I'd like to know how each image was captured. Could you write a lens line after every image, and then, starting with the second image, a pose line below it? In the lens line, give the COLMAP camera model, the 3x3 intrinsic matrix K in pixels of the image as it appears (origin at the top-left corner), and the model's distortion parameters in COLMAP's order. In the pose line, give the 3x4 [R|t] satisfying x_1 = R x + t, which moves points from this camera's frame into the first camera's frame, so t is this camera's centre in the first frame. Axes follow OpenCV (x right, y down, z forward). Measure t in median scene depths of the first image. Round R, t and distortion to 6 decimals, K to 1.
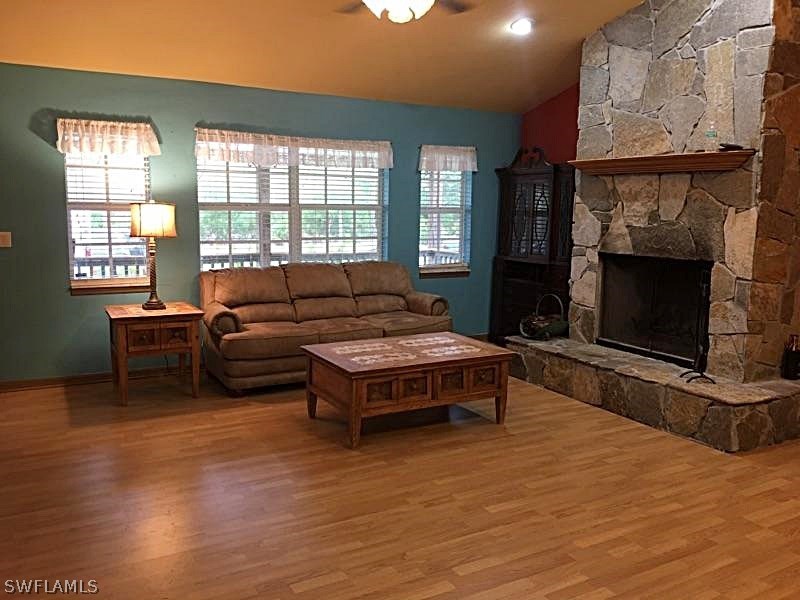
lens RADIAL K [[680.3, 0, 399.3], [0, 680.3, 304.7], [0, 0, 1]] dist [0.012445, -0.011922]
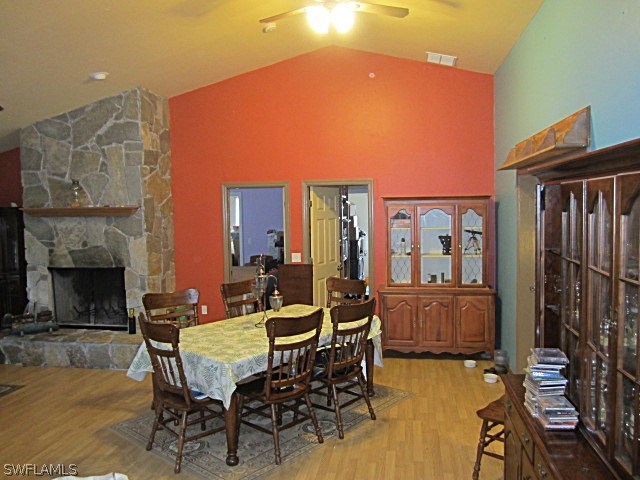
lens RADIAL K [[526.9, 0, 319.7], [0, 526.9, 239.7], [0, 0, 1]] dist [-0.062132, 0.031464]
pose [[0.625926, -0.070310, 0.776707, -0.231112], [0.139515, 0.989957, -0.022817, -0.028497], [-0.767302, 0.122644, 0.629449, -0.207229]]
